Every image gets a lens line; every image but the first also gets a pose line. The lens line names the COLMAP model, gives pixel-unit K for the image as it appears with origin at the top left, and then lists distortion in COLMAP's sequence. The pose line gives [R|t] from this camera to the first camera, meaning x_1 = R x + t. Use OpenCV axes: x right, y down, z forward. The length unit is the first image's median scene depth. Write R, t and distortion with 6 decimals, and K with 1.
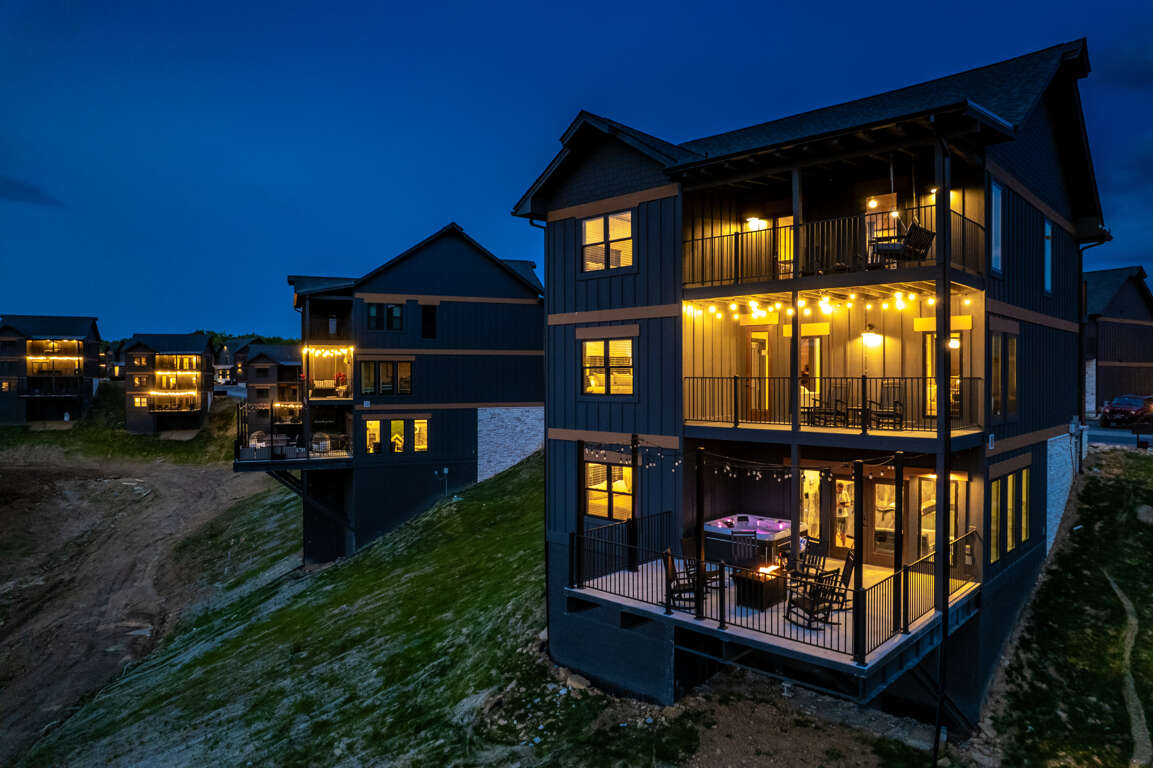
lens RADIAL K [[773.3, 0, 564.4], [0, 773.3, 378.7], [0, 0, 1]] dist [-0.068751, 0.071455]
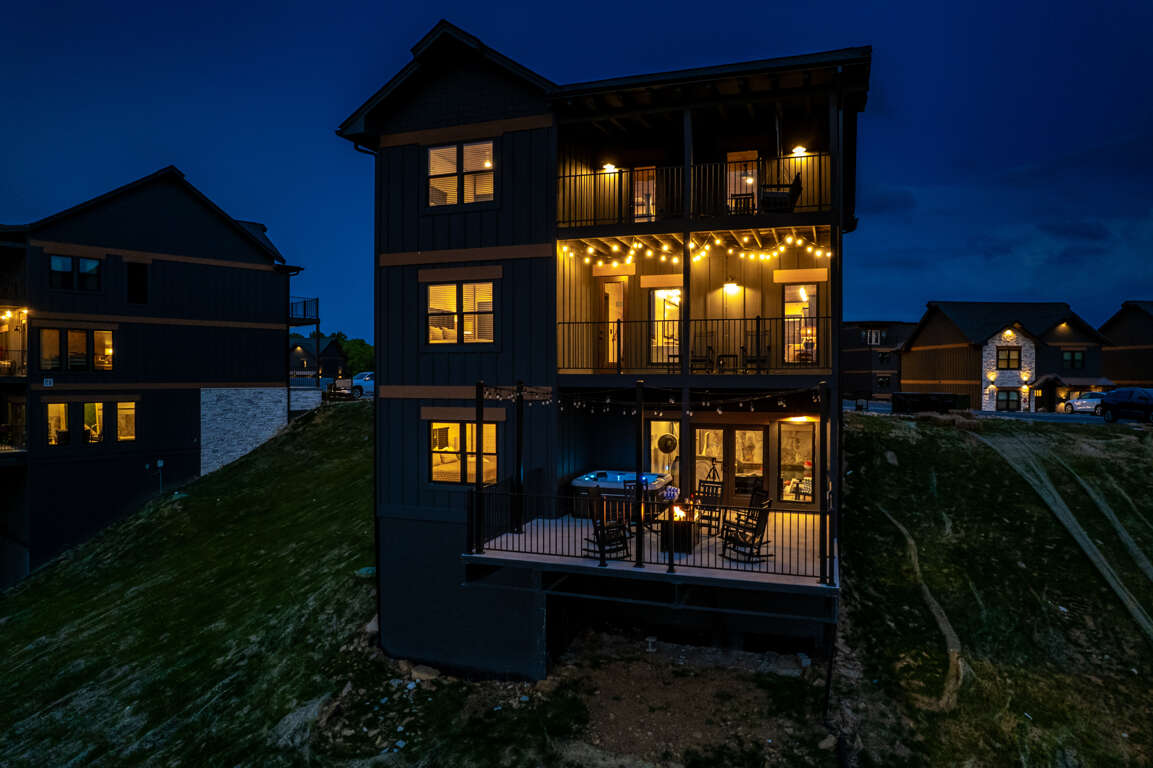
lens RADIAL K [[773.3, 0, 583.9], [0, 773.3, 378.6], [0, 0, 1]] dist [-0.068751, 0.071455]
pose [[0.903345, 0.003774, 0.428898, -0.201825], [-0.002189, 0.999989, -0.004187, 0.065437], [-0.428909, 0.002844, 0.903343, 0.136898]]
